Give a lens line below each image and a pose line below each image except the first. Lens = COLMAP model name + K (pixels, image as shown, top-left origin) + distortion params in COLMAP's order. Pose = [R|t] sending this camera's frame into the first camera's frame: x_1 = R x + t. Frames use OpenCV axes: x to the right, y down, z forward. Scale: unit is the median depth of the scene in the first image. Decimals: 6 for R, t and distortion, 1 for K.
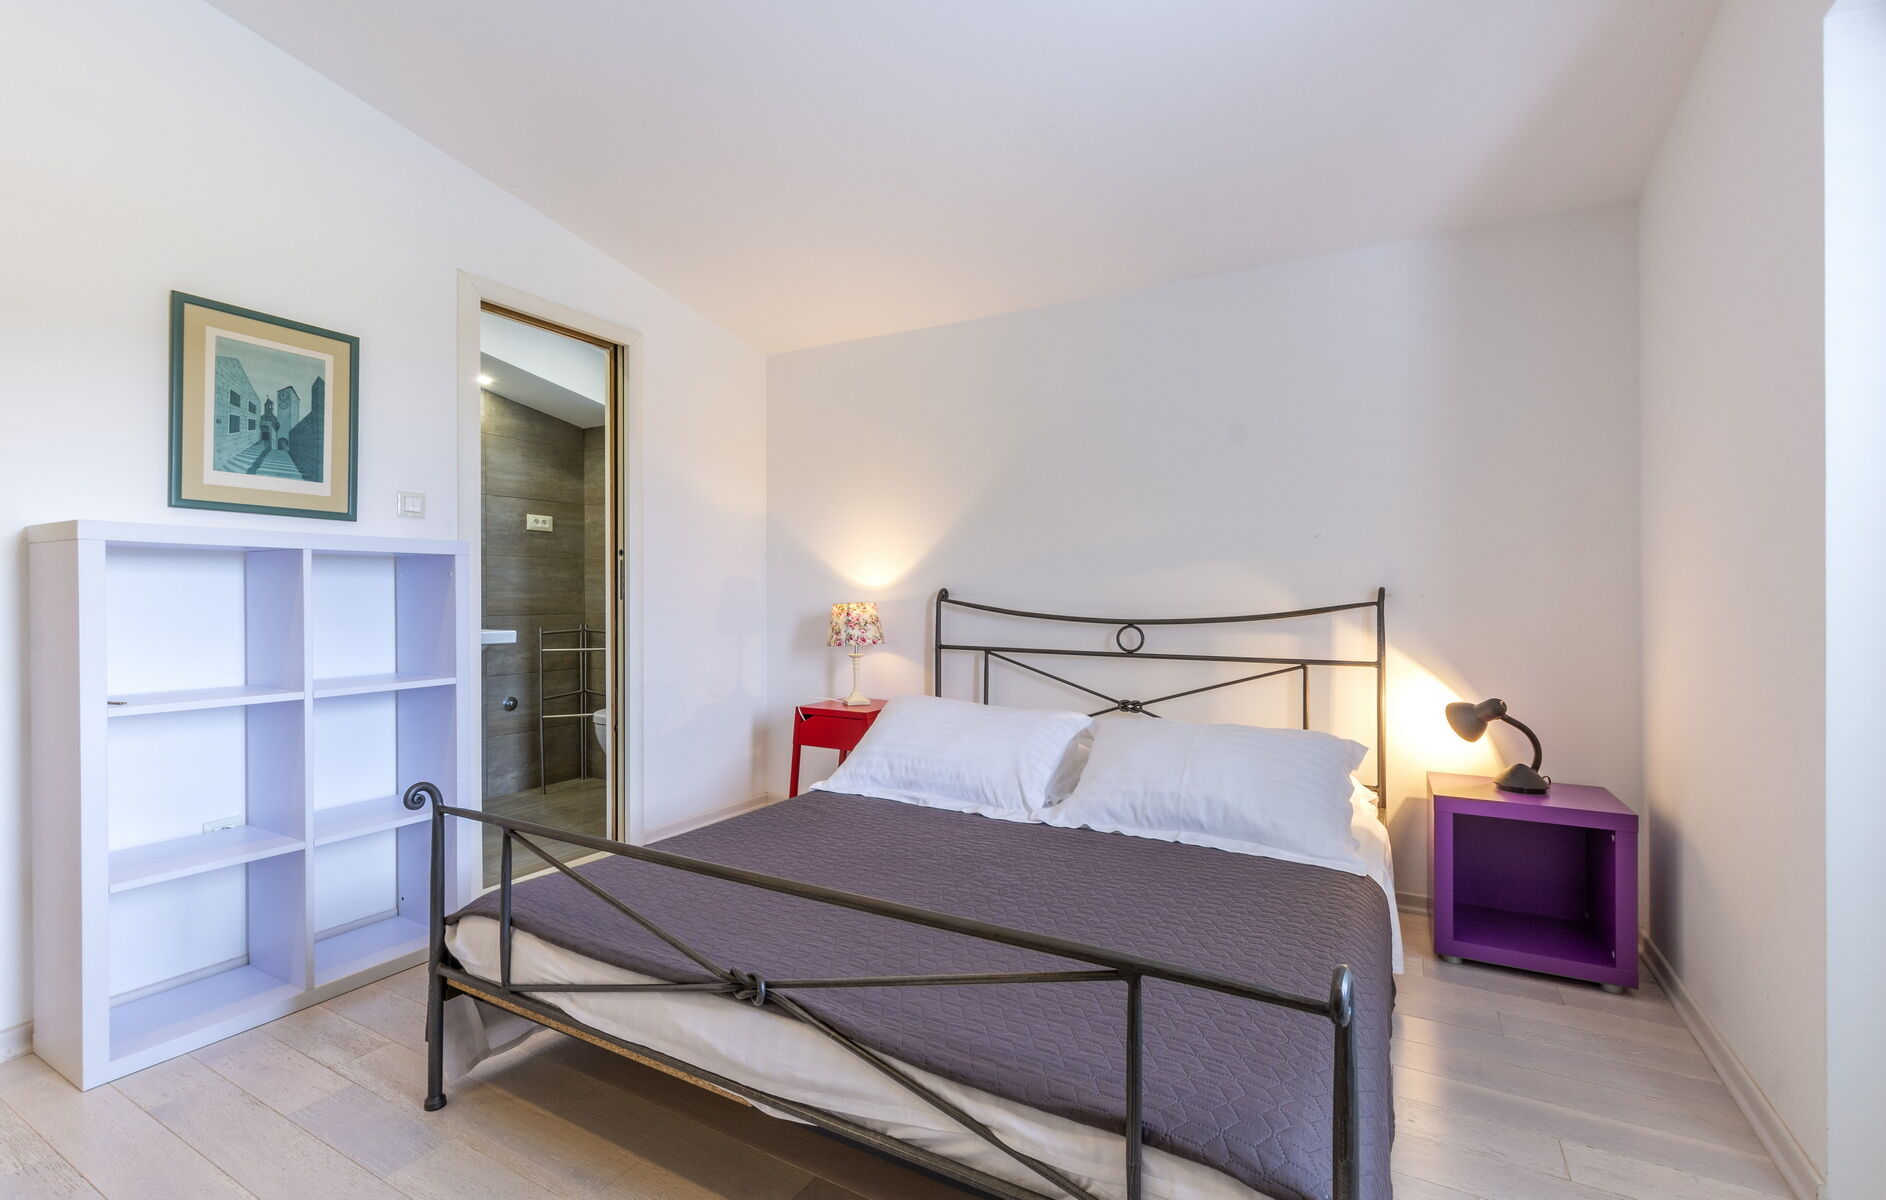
lens RADIAL K [[811.5, 0, 951.2], [0, 811.5, 605.6], [0, 0, 1]] dist [0.009820, -0.004596]
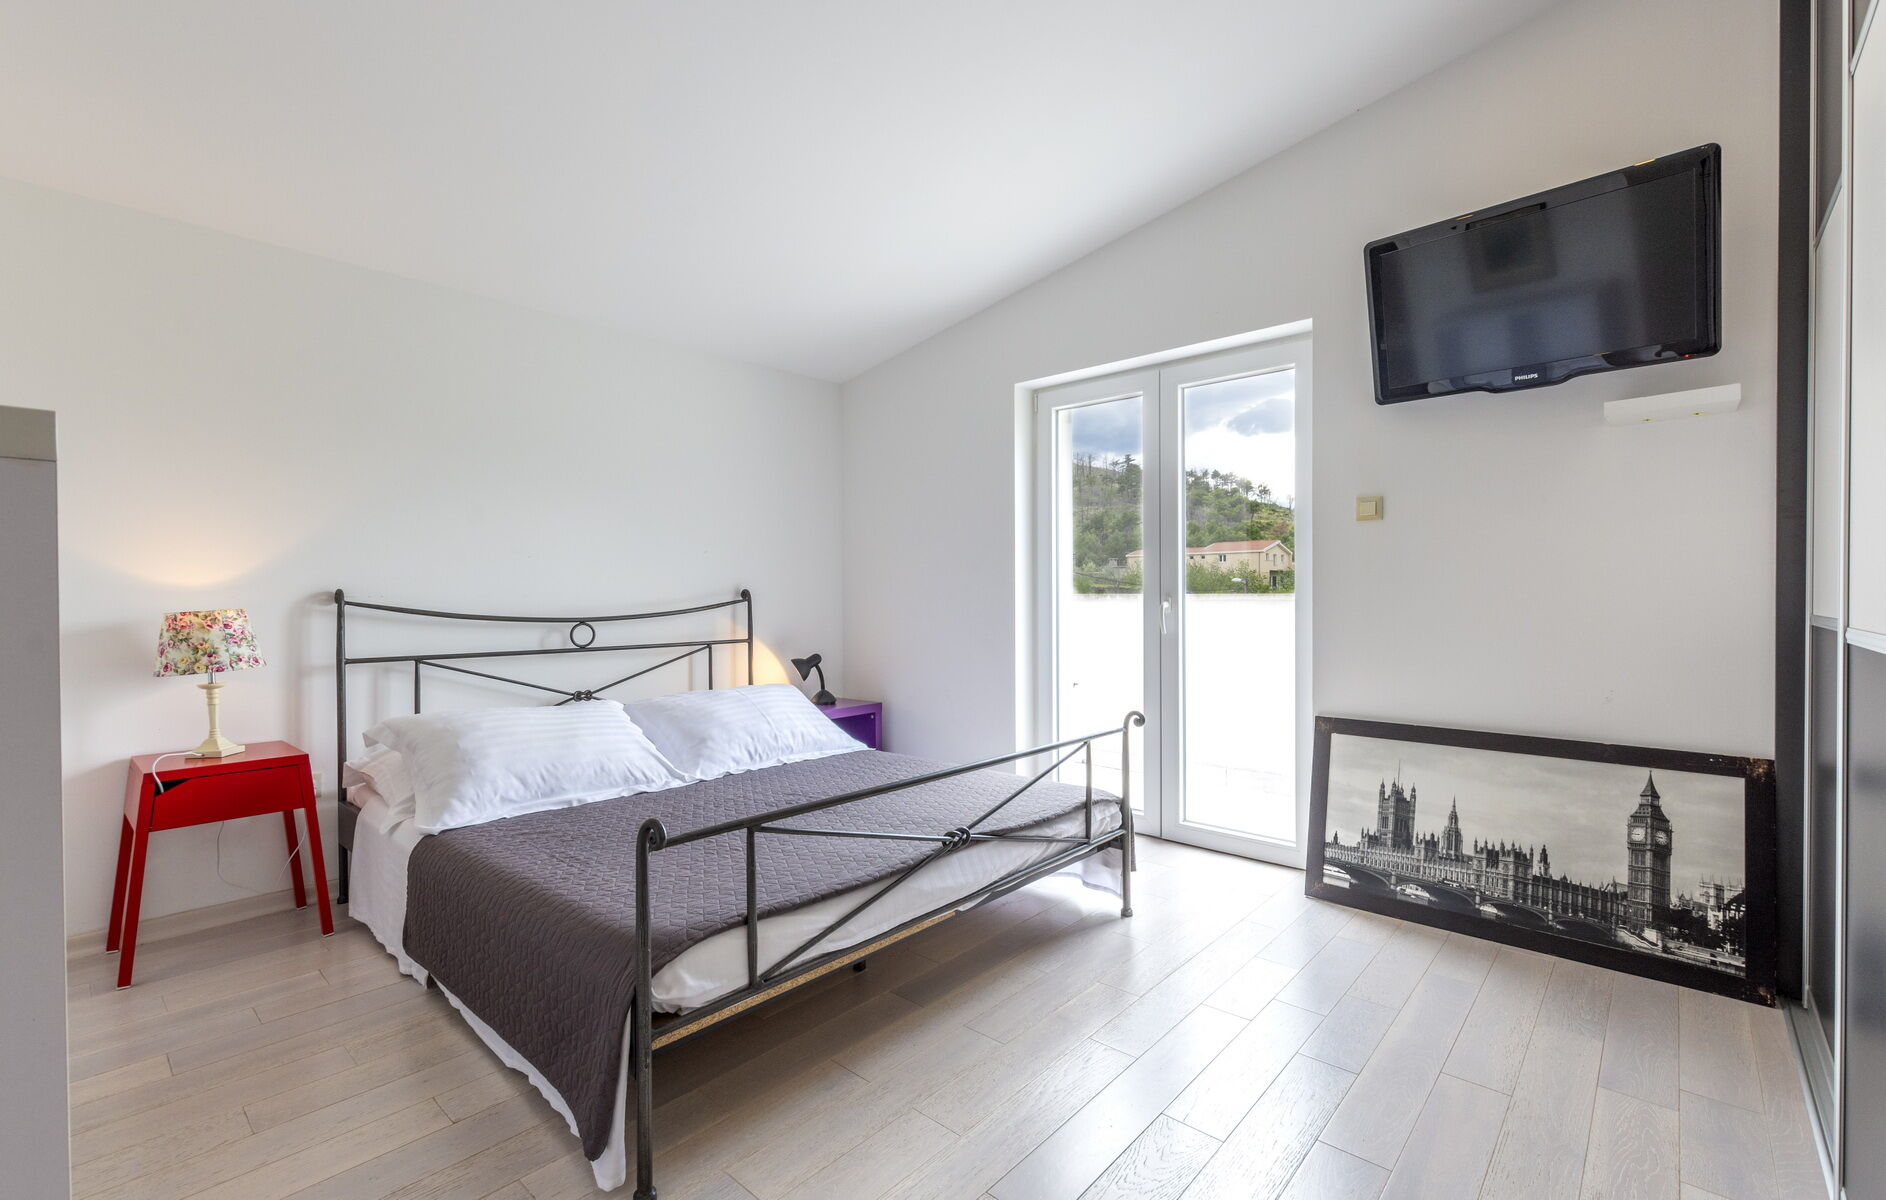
lens RADIAL K [[811.5, 0, 938.4], [0, 811.5, 599.9], [0, 0, 1]] dist [0.009820, -0.004596]
pose [[0.231857, -0.012074, 0.972675, -0.747703], [0.015546, 0.999841, 0.008705, -0.009363], [-0.972626, 0.013102, 0.232008, 0.267895]]
